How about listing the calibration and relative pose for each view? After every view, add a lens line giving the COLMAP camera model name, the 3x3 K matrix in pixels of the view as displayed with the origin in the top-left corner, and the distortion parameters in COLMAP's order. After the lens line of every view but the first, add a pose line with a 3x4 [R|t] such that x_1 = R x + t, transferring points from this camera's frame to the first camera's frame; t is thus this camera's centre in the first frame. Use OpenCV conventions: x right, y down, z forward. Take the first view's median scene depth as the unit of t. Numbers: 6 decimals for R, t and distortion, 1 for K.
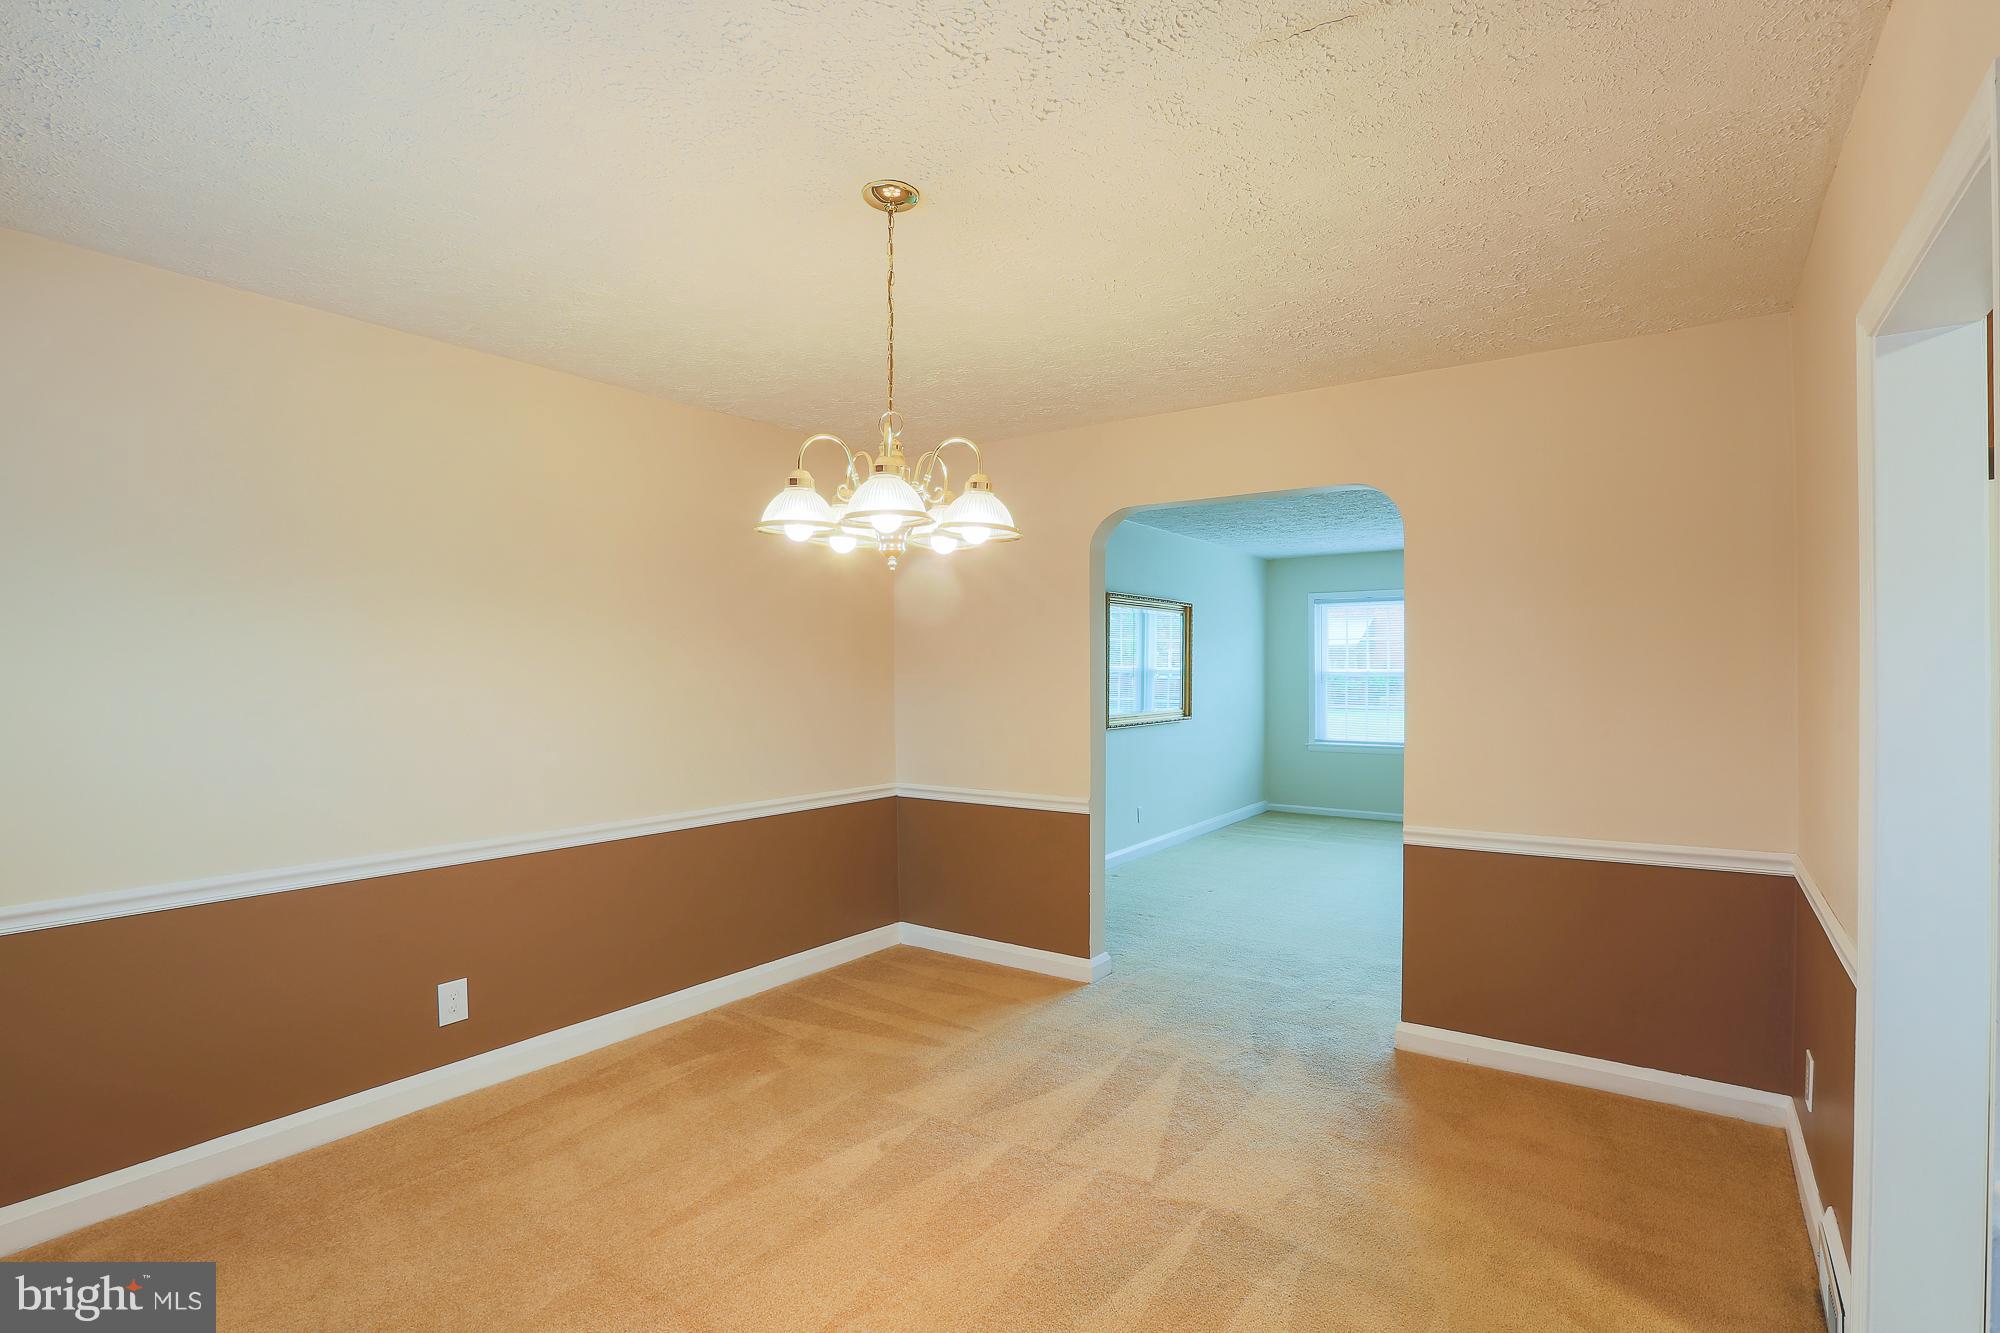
lens RADIAL K [[973.8, 0, 1007.2], [0, 973.8, 669.5], [0, 0, 1]] dist [-0.034677, 0.000351]
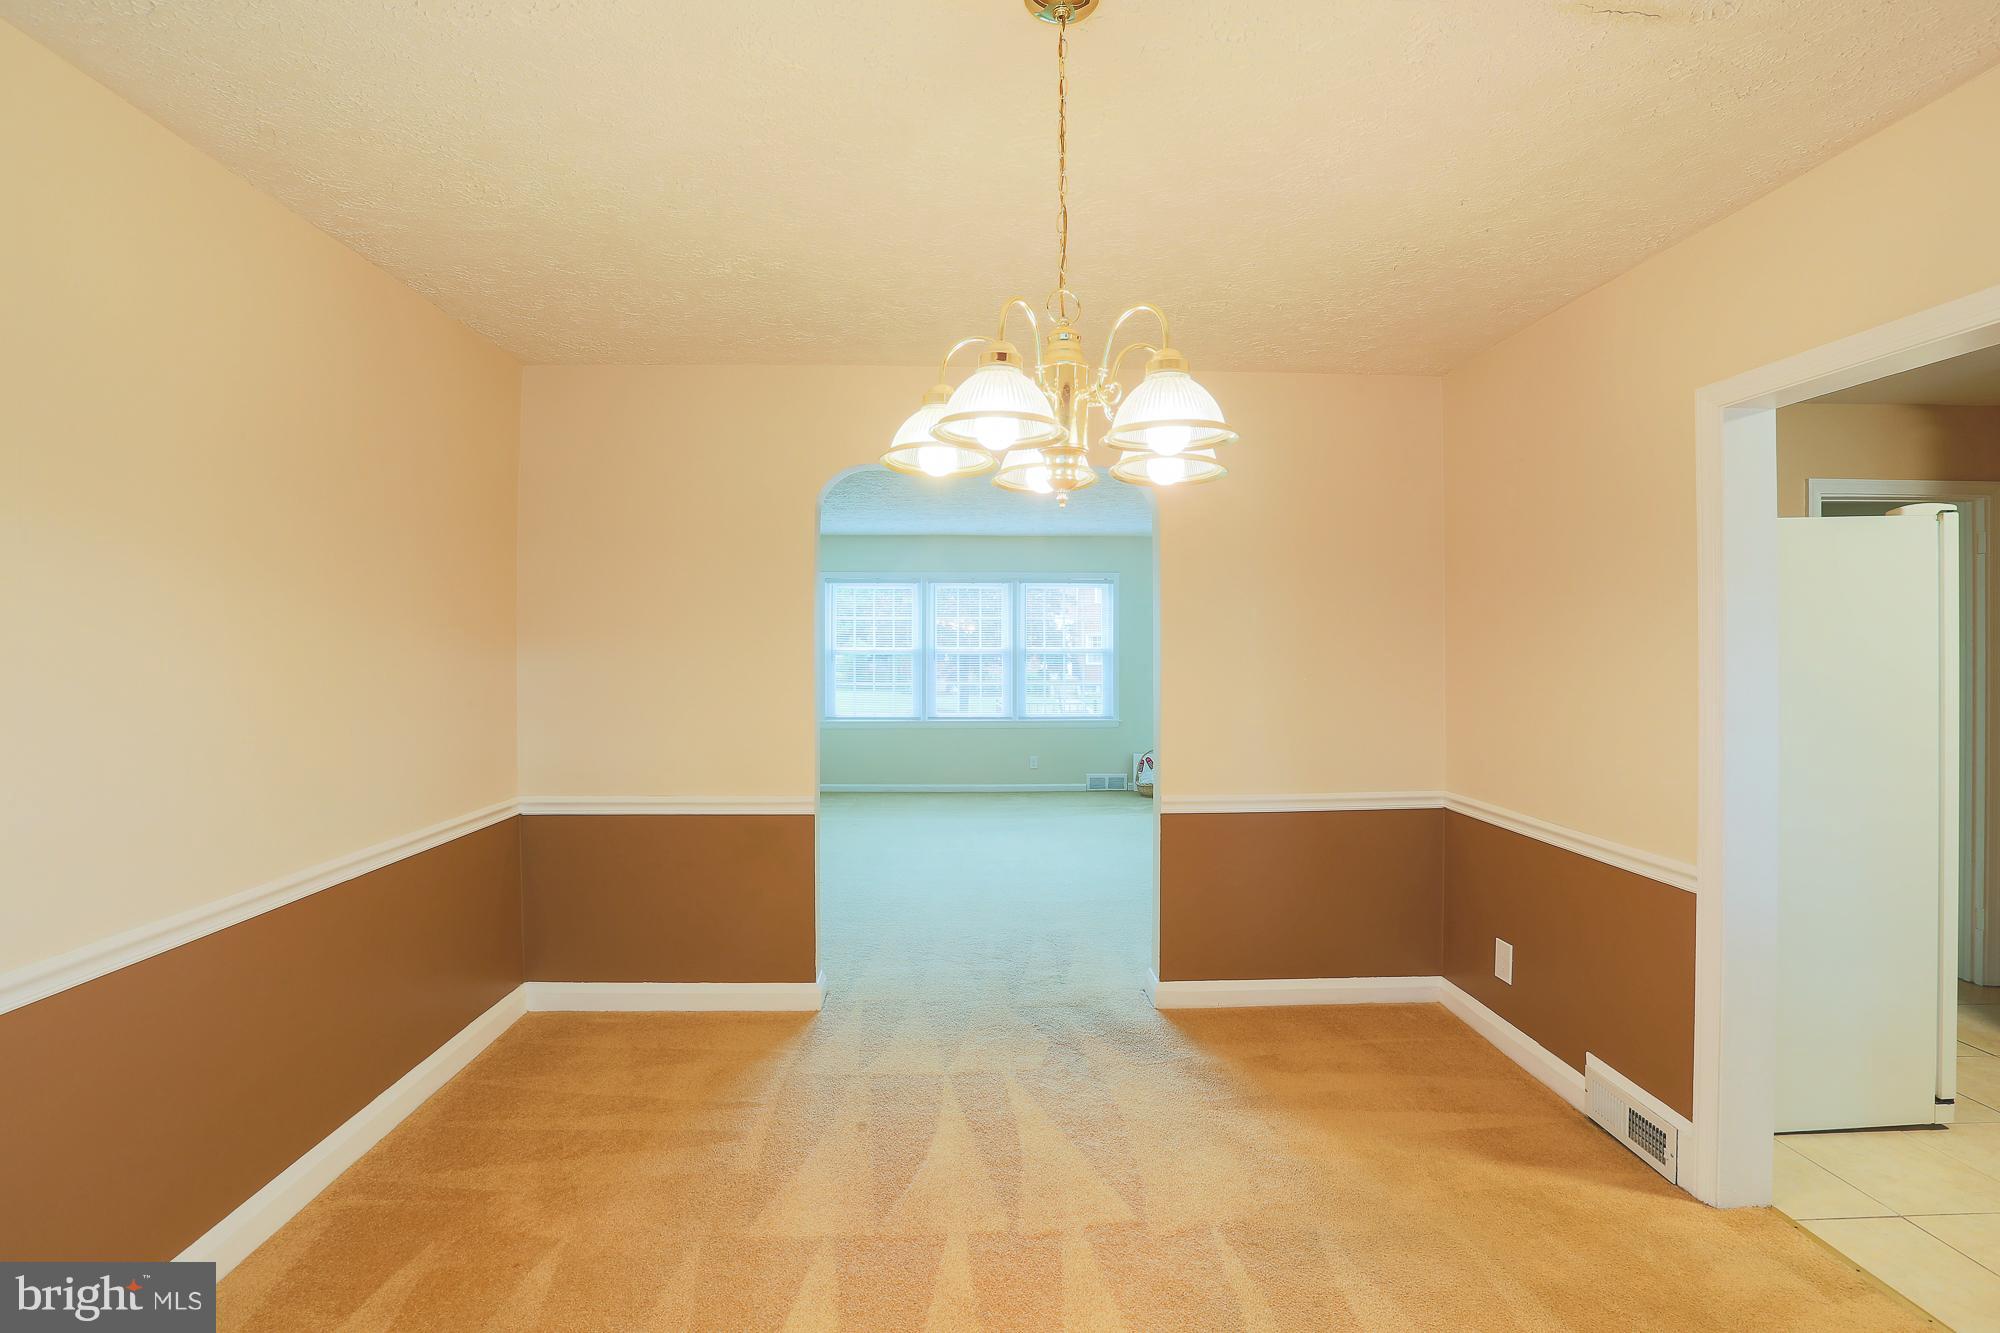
lens RADIAL K [[937.9, 0, 996.3], [0, 937.9, 641.7], [0, 0, 1]] dist [-0.053588, 0.019684]
pose [[0.785142, 0.011492, 0.619209, -0.371859], [-0.008162, 0.999933, -0.008209, 0.001992], [-0.619262, 0.001391, 0.785183, 0.310780]]
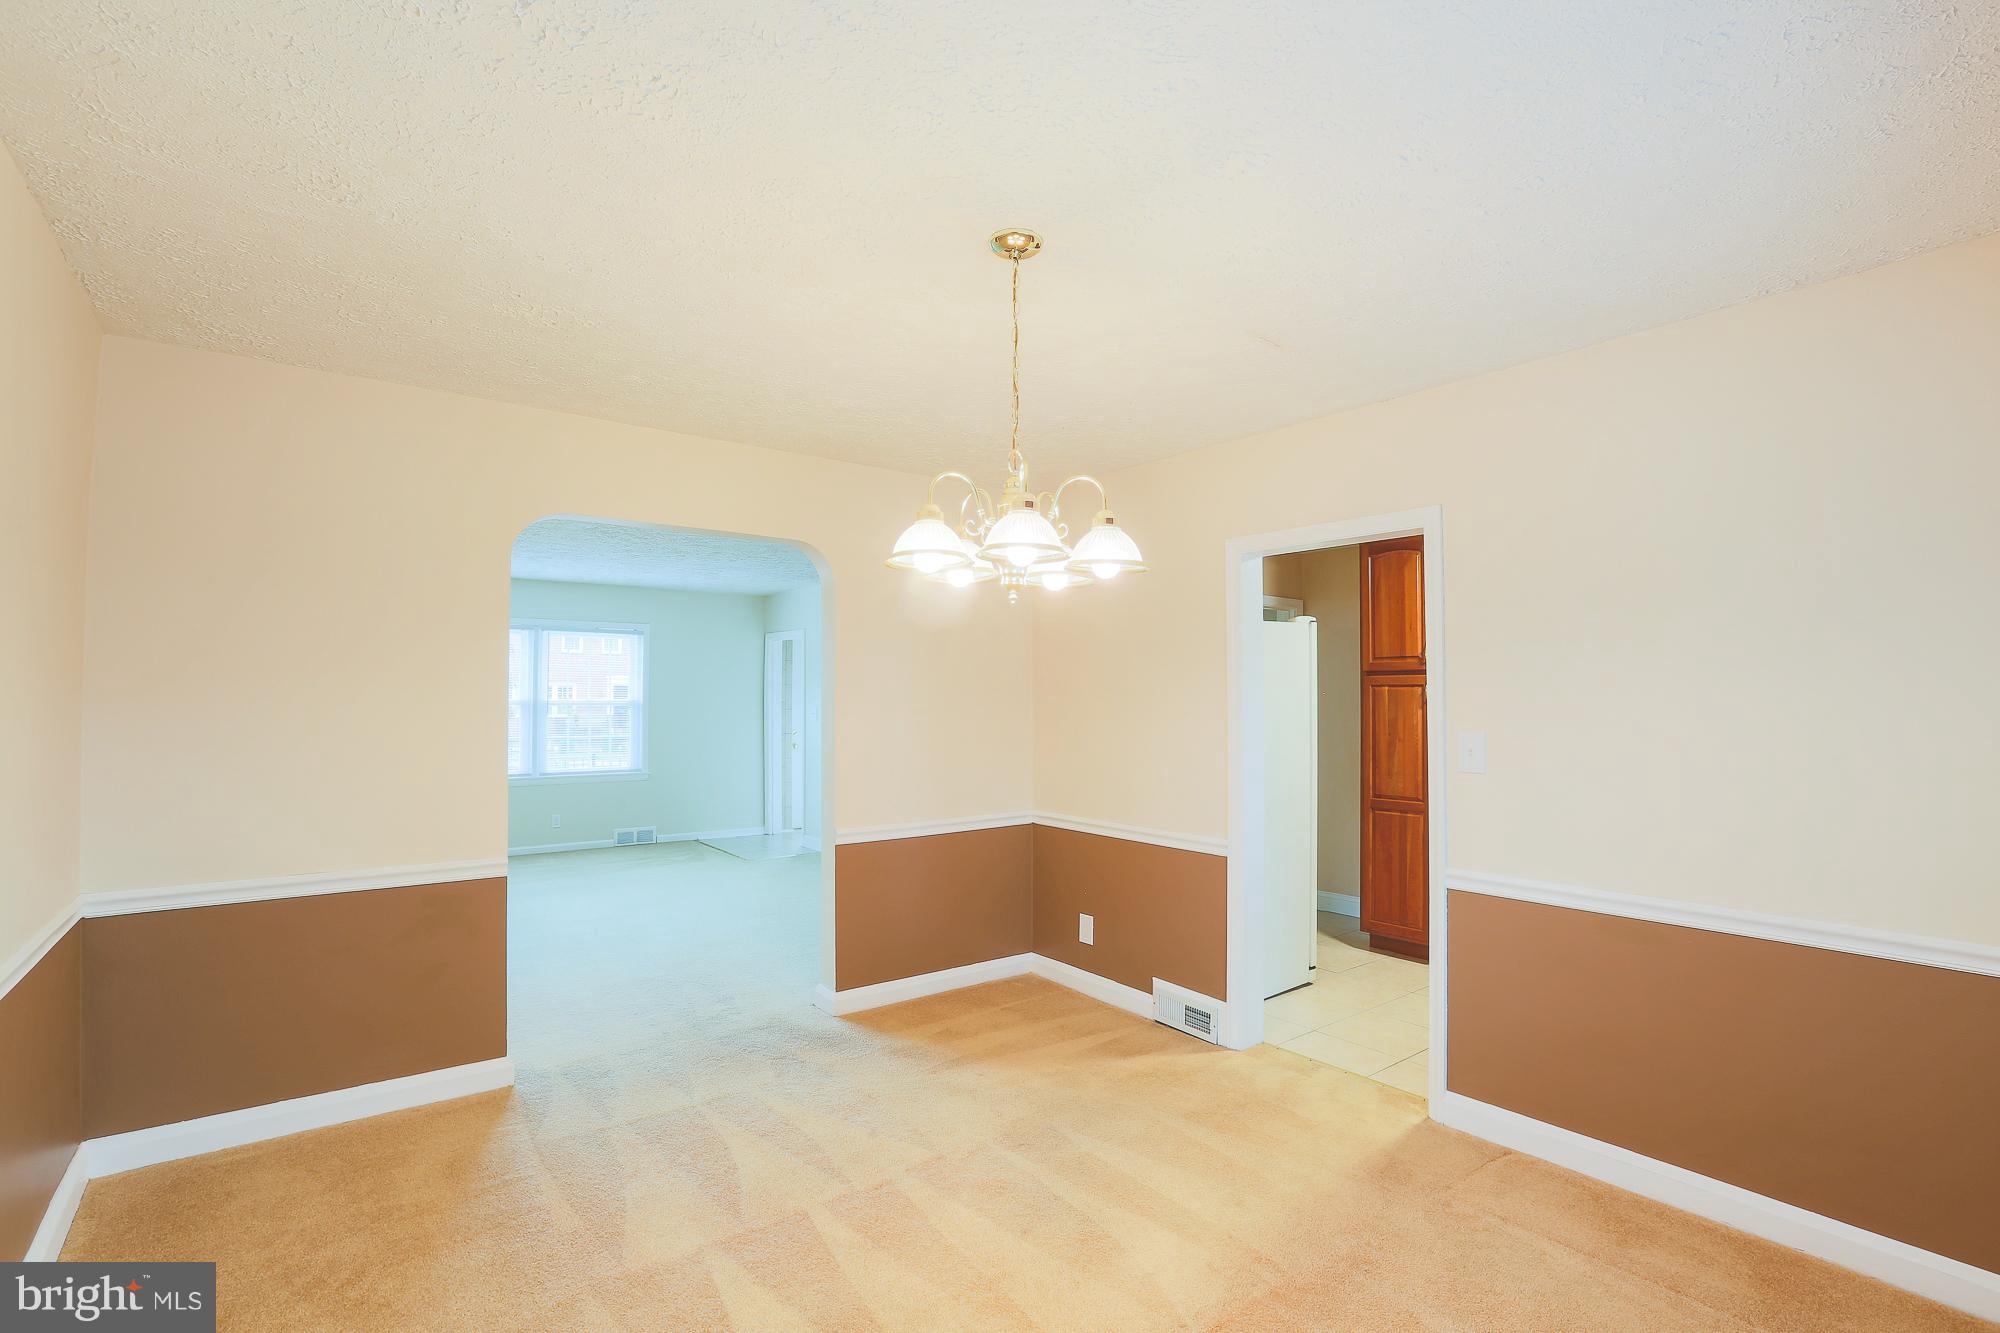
lens RADIAL K [[930.6, 0, 1030.8], [0, 930.6, 679.5], [0, 0, 1]] dist [-0.054598, 0.020738]
pose [[0.256777, 0.027898, 0.966068, -0.668036], [-0.006822, 0.999611, -0.027053, 0.001126], [-0.966447, 0.000357, 0.256867, 0.467643]]
